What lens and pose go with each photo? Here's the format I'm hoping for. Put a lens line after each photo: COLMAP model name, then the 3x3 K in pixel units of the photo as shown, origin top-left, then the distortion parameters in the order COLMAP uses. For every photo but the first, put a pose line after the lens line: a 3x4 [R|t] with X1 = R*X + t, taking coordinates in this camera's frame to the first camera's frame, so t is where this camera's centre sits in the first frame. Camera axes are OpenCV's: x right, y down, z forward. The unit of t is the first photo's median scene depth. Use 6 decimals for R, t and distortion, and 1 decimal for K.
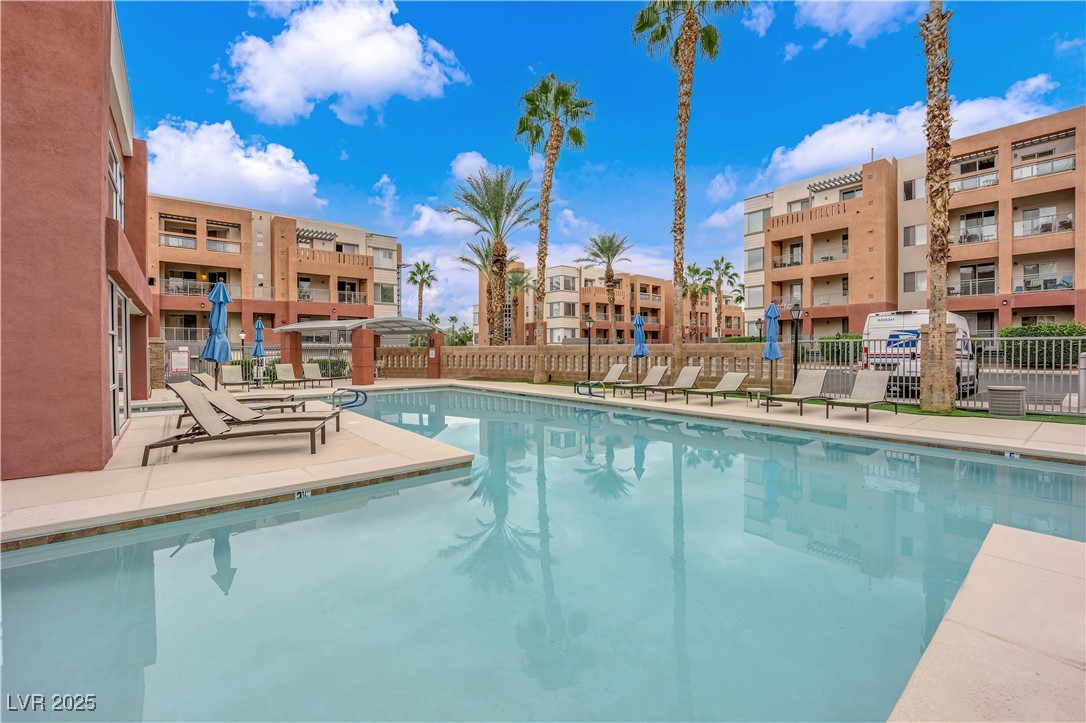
lens RADIAL K [[442.1, 0, 546.7], [0, 442.1, 355.2], [0, 0, 1]] dist [-0.003509, -0.009053]
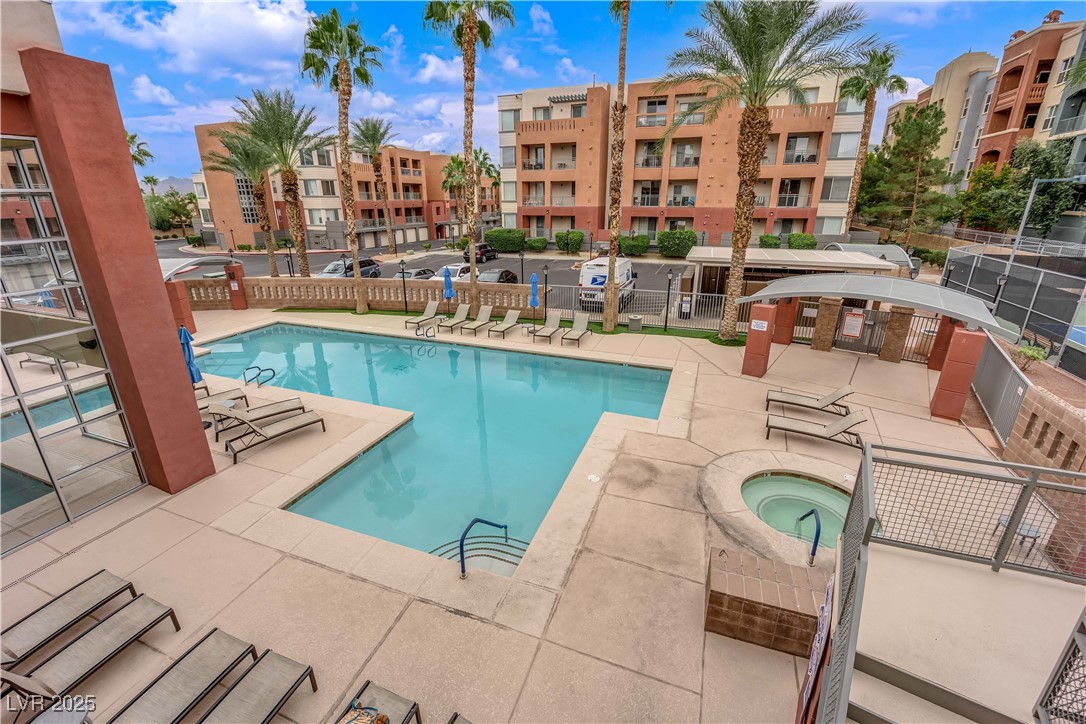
lens RADIAL K [[442.1, 0, 546.7], [0, 442.1, 355.7], [0, 0, 1]] dist [-0.003509, -0.009053]
pose [[0.857845, -0.162995, 0.487375, -0.095913], [-0.005998, 0.945129, 0.326642, -0.112052], [-0.513873, -0.283132, 0.809797, -0.142756]]
